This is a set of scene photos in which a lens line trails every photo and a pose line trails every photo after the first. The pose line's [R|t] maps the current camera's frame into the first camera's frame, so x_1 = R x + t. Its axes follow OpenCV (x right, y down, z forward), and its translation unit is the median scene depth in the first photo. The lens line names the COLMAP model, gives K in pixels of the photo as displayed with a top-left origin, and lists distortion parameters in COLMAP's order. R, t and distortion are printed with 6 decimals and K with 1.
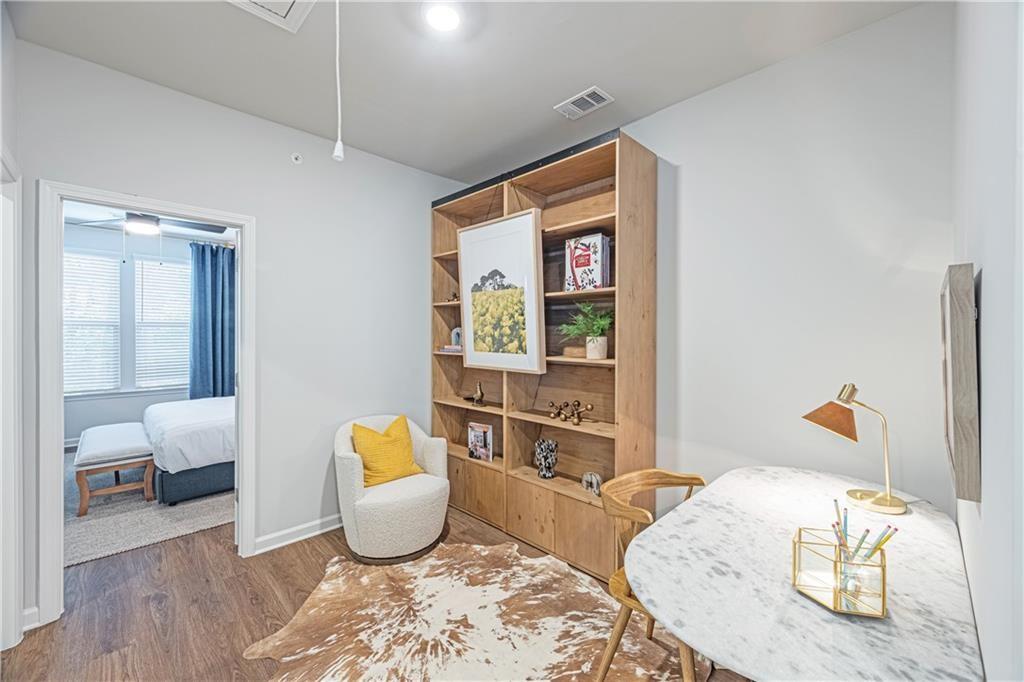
lens RADIAL K [[408.7, 0, 513.0], [0, 408.7, 333.6], [0, 0, 1]] dist [-0.000322, -0.000126]
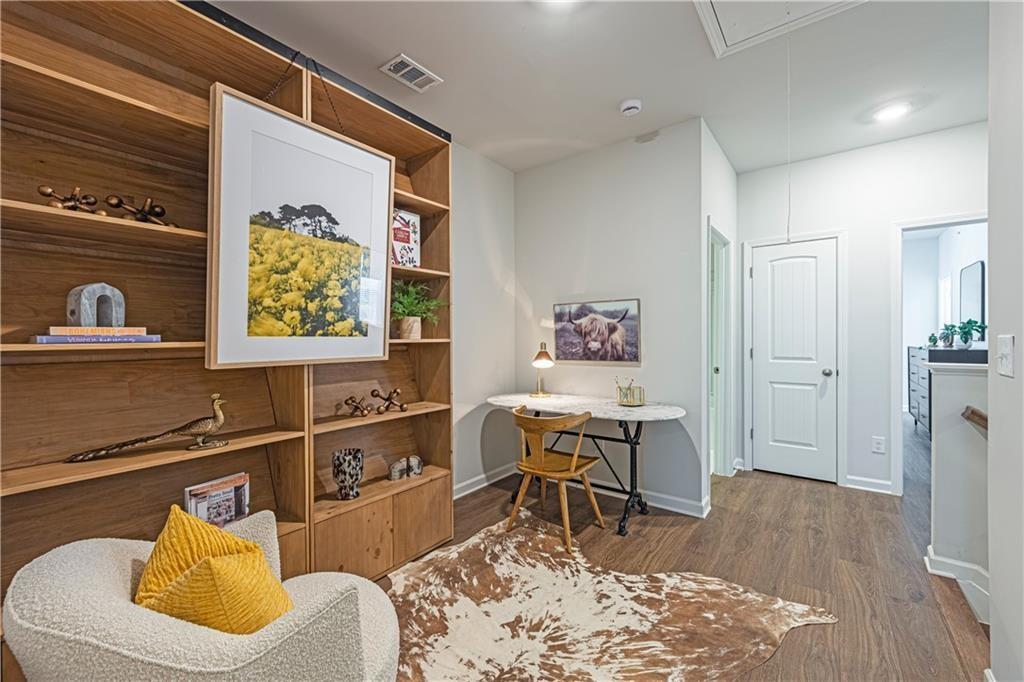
lens RADIAL K [[408.7, 0, 511.9], [0, 408.7, 336.8], [0, 0, 1]] dist [-0.000322, -0.000126]
pose [[-0.131564, -0.001673, 0.991306, -0.808867], [0.004781, 0.999986, 0.002322, 0.054240], [-0.991296, 0.005045, -0.131554, 0.891642]]
